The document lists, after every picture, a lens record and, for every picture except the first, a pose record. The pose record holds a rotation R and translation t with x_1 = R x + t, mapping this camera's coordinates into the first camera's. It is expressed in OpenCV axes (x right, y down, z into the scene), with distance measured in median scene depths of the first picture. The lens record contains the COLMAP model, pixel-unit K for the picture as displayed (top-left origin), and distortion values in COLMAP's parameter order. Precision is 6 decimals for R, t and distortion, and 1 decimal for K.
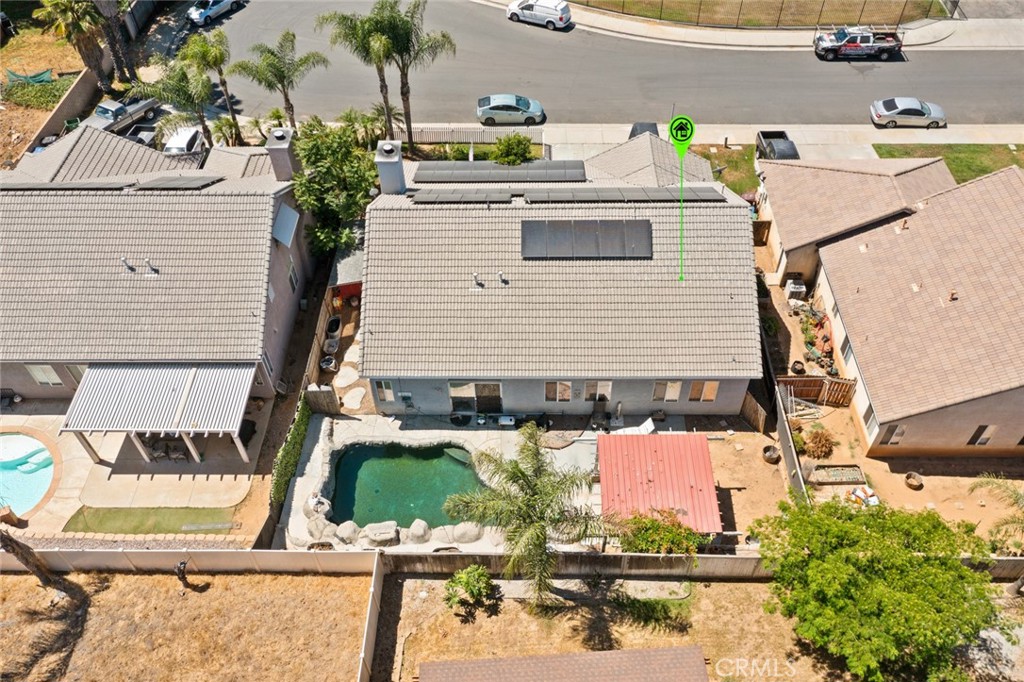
lens RADIAL K [[818.1, 0, 512.0], [0, 818.1, 341.0], [0, 0, 1]] dist [0.015576, 0.005581]
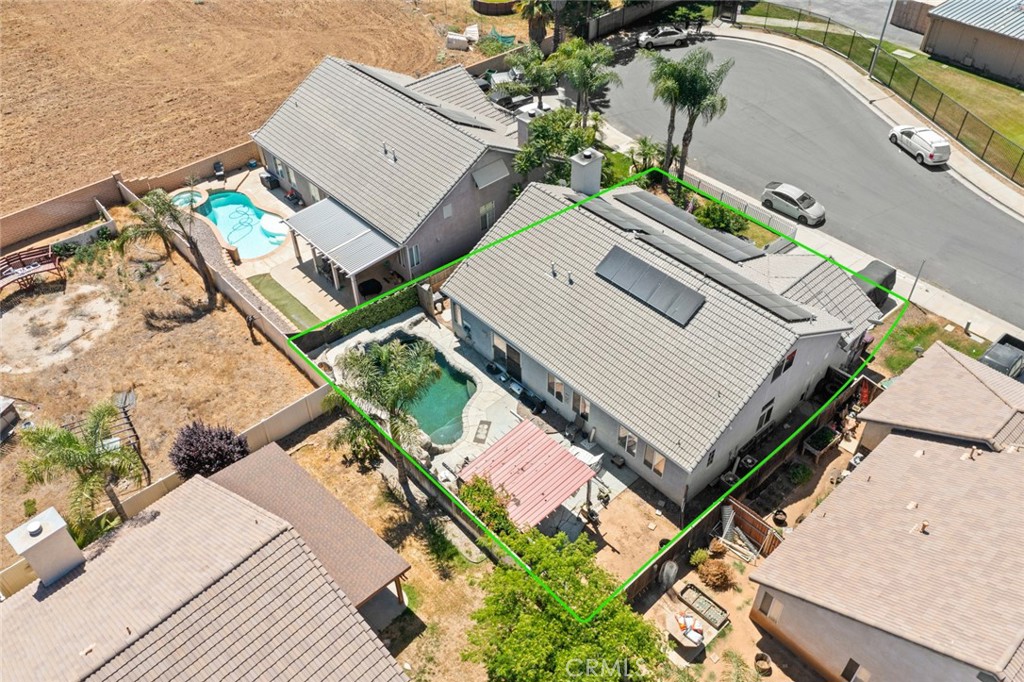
lens RADIAL K [[818.1, 0, 512.0], [0, 818.1, 341.0], [0, 0, 1]] dist [0.015576, 0.005581]
pose [[0.687219, 0.500578, -0.526452, 0.577897], [-0.540004, 0.836758, 0.090725, -0.061834], [0.485927, 0.221938, 0.845351, 0.002542]]
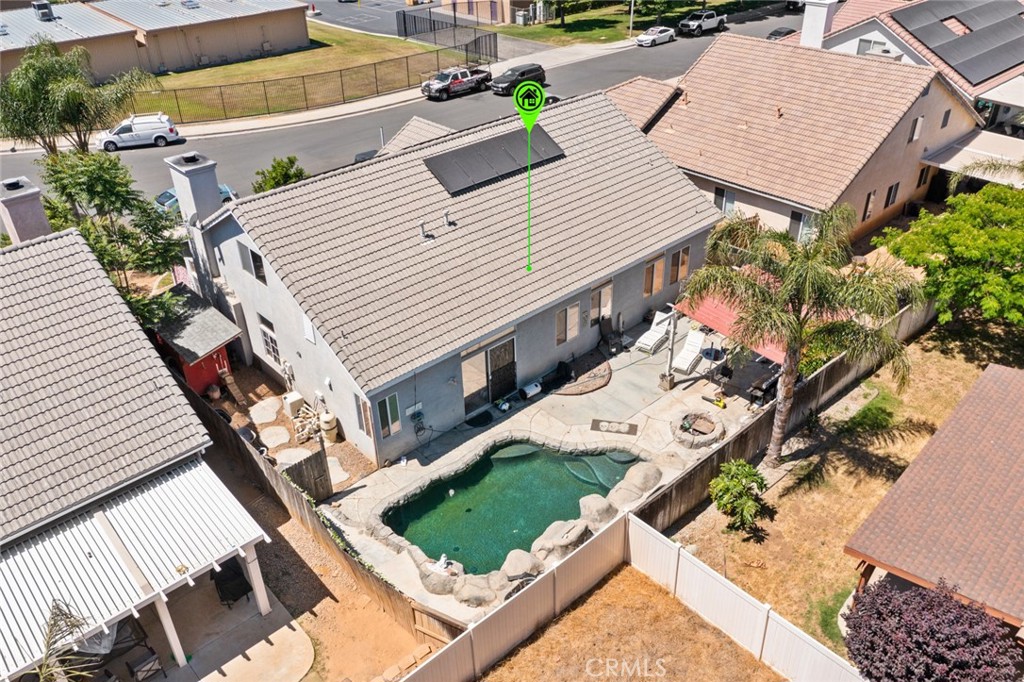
lens RADIAL K [[818.1, 0, 512.0], [0, 818.1, 341.0], [0, 0, 1]] dist [0.015576, 0.005581]
pose [[0.725853, -0.365497, 0.582708, -0.457003], [0.517843, 0.847955, -0.113184, 0.138520], [-0.452742, 0.383906, 0.804761, 0.385994]]
